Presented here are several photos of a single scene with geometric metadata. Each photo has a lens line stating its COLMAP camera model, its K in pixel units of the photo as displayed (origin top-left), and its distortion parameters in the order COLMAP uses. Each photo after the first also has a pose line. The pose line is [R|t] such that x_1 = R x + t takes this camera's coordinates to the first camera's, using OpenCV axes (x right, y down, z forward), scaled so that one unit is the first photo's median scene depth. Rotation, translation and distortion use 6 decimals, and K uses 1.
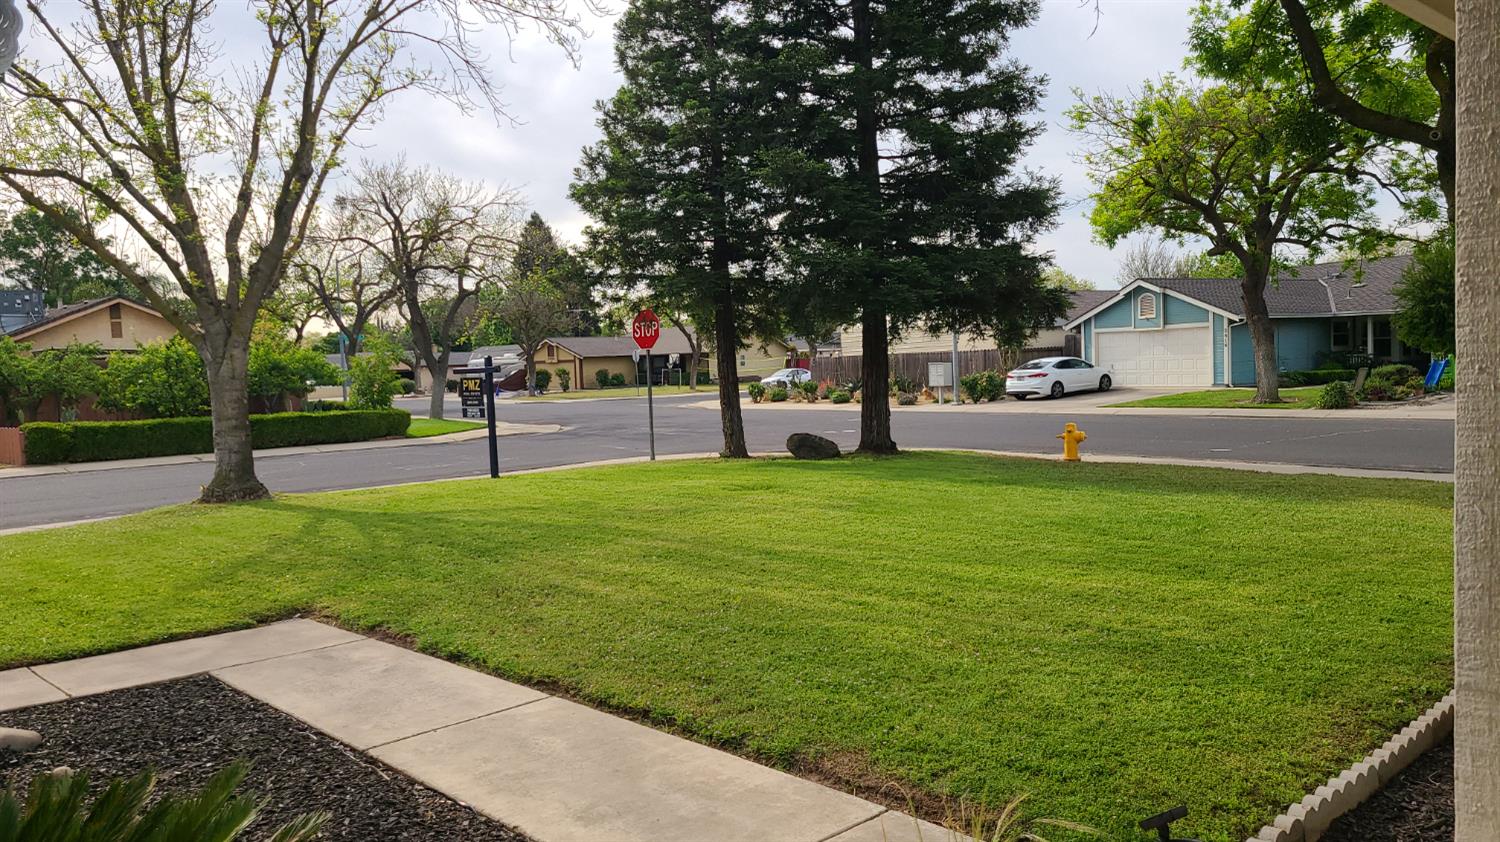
lens RADIAL K [[1119.3, 0, 750.0], [0, 1119.3, 421.0], [0, 0, 1]] dist [0.062800, -0.062393]
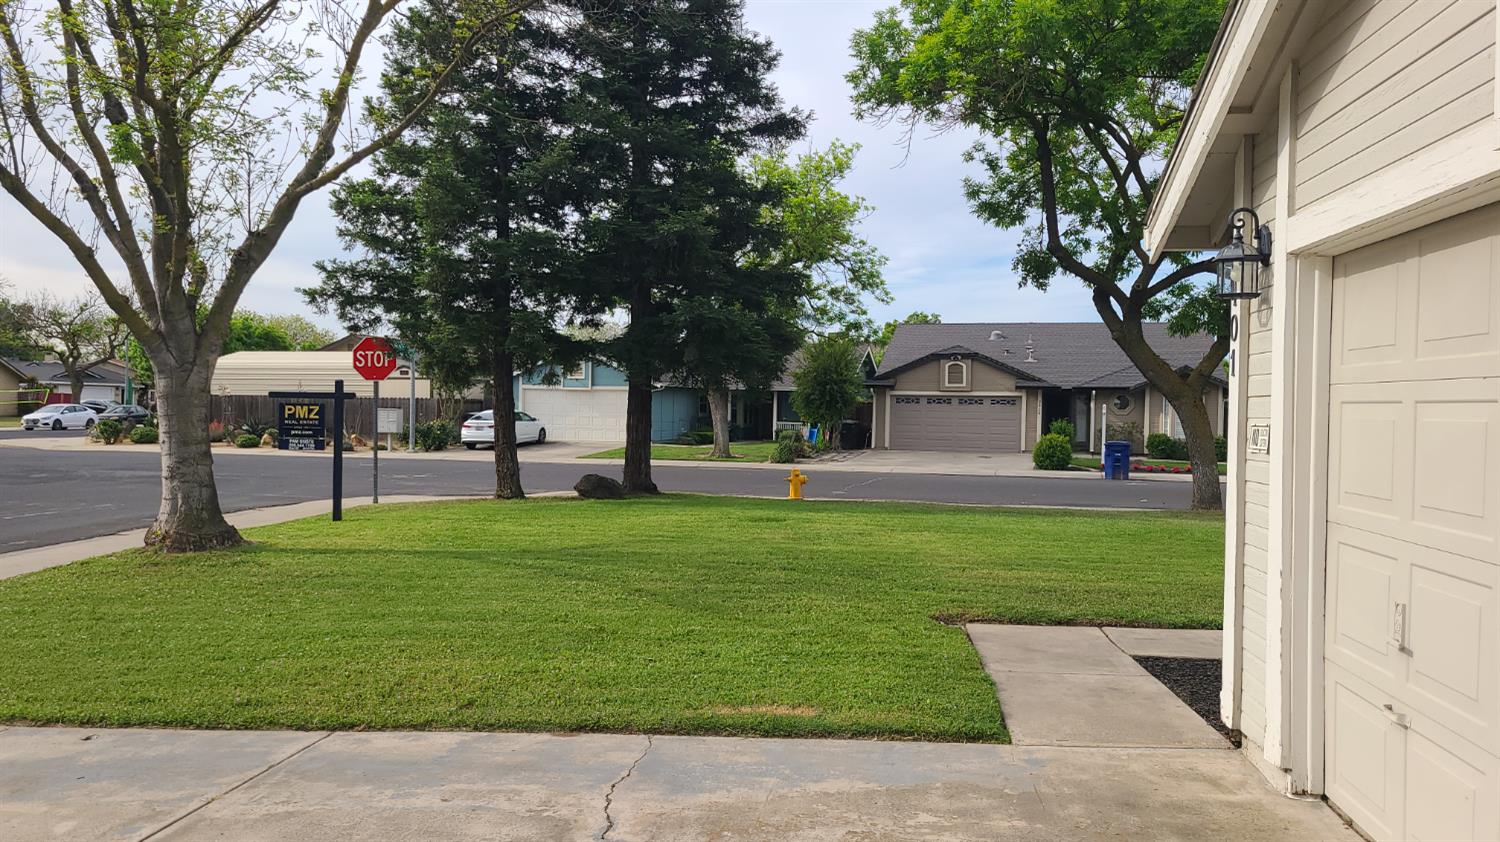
lens RADIAL K [[1119.3, 0, 750.0], [0, 1119.3, 421.0], [0, 0, 1]] dist [0.062800, -0.062393]
pose [[0.766267, 0.045482, 0.640911, -0.228086], [-0.014437, 0.998458, -0.053594, 0.006717], [-0.642360, 0.031814, 0.765742, 0.053726]]
